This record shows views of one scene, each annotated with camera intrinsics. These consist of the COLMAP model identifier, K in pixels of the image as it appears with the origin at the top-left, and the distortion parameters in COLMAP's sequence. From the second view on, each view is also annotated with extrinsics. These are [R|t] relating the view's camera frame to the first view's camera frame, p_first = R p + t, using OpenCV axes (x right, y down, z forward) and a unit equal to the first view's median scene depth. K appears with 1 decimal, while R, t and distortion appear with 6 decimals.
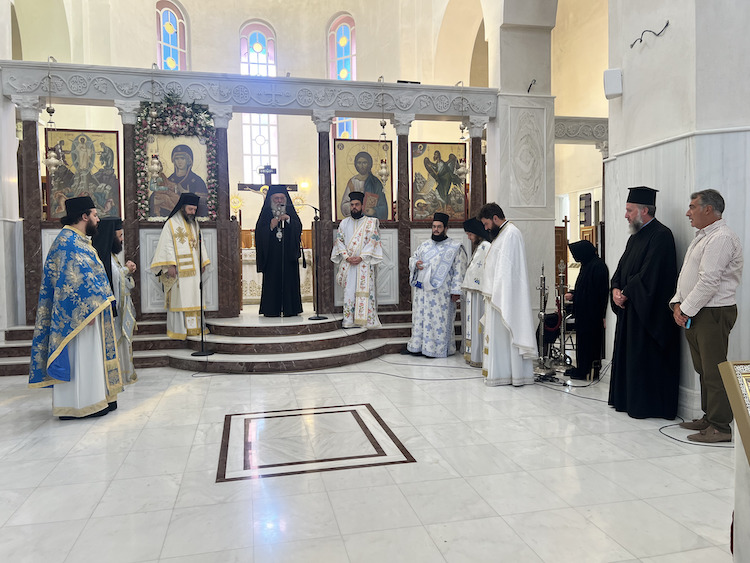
lens RADIAL K [[560.2, 0, 371.2], [0, 560.2, 278.8], [0, 0, 1]] dist [0.055365, -0.076560]
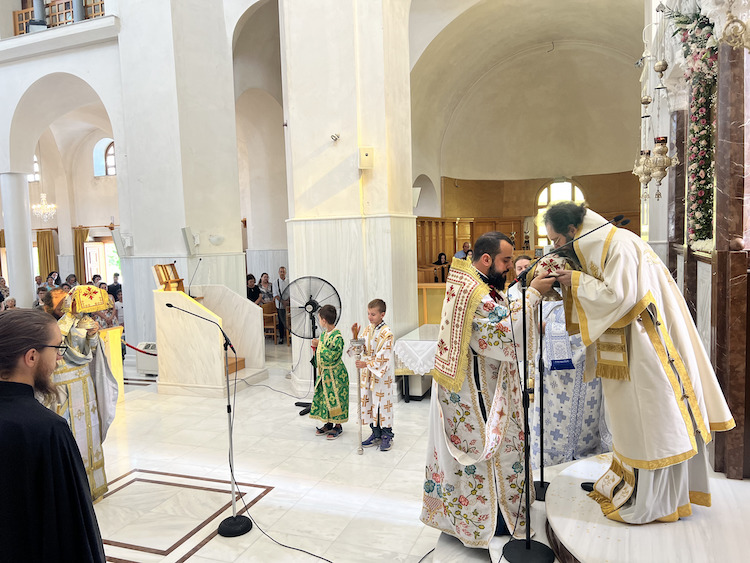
lens RADIAL K [[560.2, 0, 371.2], [0, 560.2, 278.8], [0, 0, 1]] dist [0.055365, -0.076560]
pose [[-0.550049, 0.095025, -0.829709, 0.258959], [0.010015, 0.994185, 0.107223, -0.133147], [0.835072, 0.050668, -0.547802, 1.021306]]
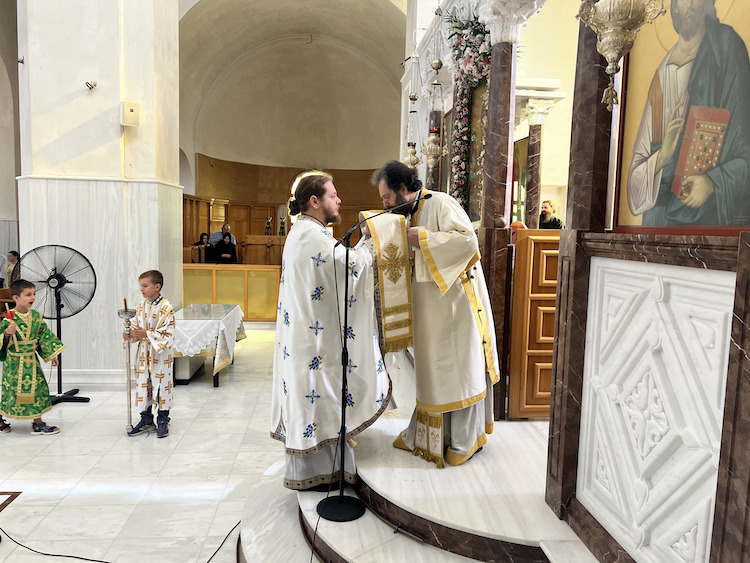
lens RADIAL K [[560.2, 0, 371.2], [0, 560.2, 278.8], [0, 0, 1]] dist [0.055365, -0.076560]
pose [[-0.128574, 0.103121, -0.986324, 0.268242], [-0.062495, 0.991760, 0.111836, -0.109520], [0.989729, 0.076020, -0.121070, 0.966493]]
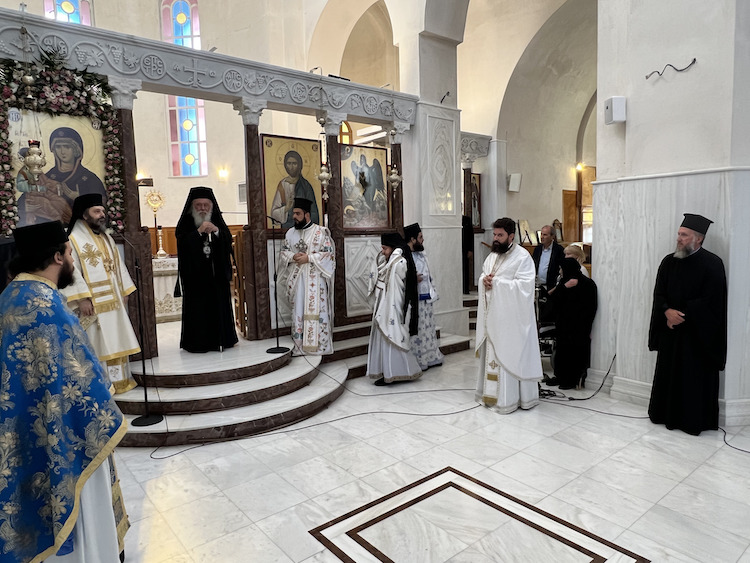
lens RADIAL K [[497.3, 0, 375.0], [0, 497.3, 281.5], [0, 0, 1]] dist [-0.000868, -0.000471]
pose [[0.892508, -0.052842, 0.447925, -0.277251], [0.031185, 0.997966, 0.055595, -0.065911], [-0.449952, -0.035651, 0.892341, 0.256327]]
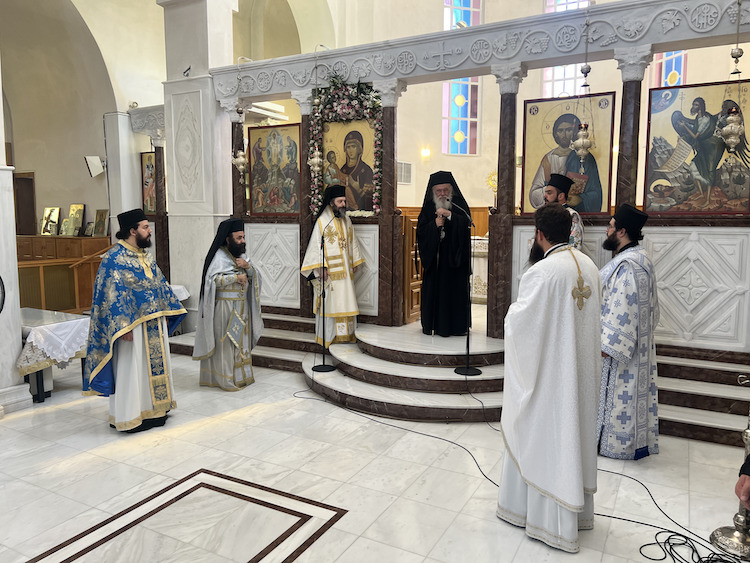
lens RADIAL K [[560.2, 0, 371.2], [0, 560.2, 278.8], [0, 0, 1]] dist [0.055365, -0.076560]
pose [[0.752120, 0.085624, -0.653440, 0.294831], [-0.035601, 0.995355, 0.089449, -0.083293], [0.658064, -0.044013, 0.751675, 0.330996]]
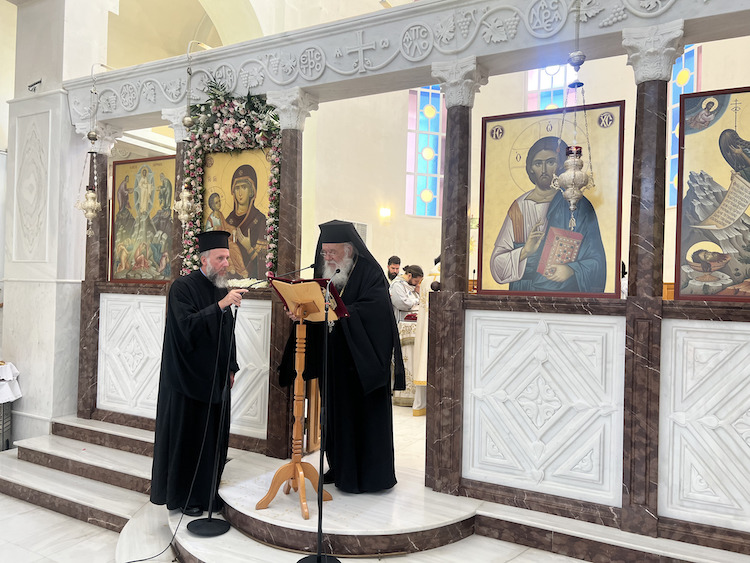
lens RADIAL K [[560.4, 0, 372.5], [0, 560.4, 286.9], [0, 0, 1]] dist [0.052346, -0.066875]
pose [[0.761284, 0.033706, -0.647542, 0.181982], [-0.062097, 0.997848, -0.021065, -0.098320], [0.645439, 0.056247, 0.761738, 0.622980]]
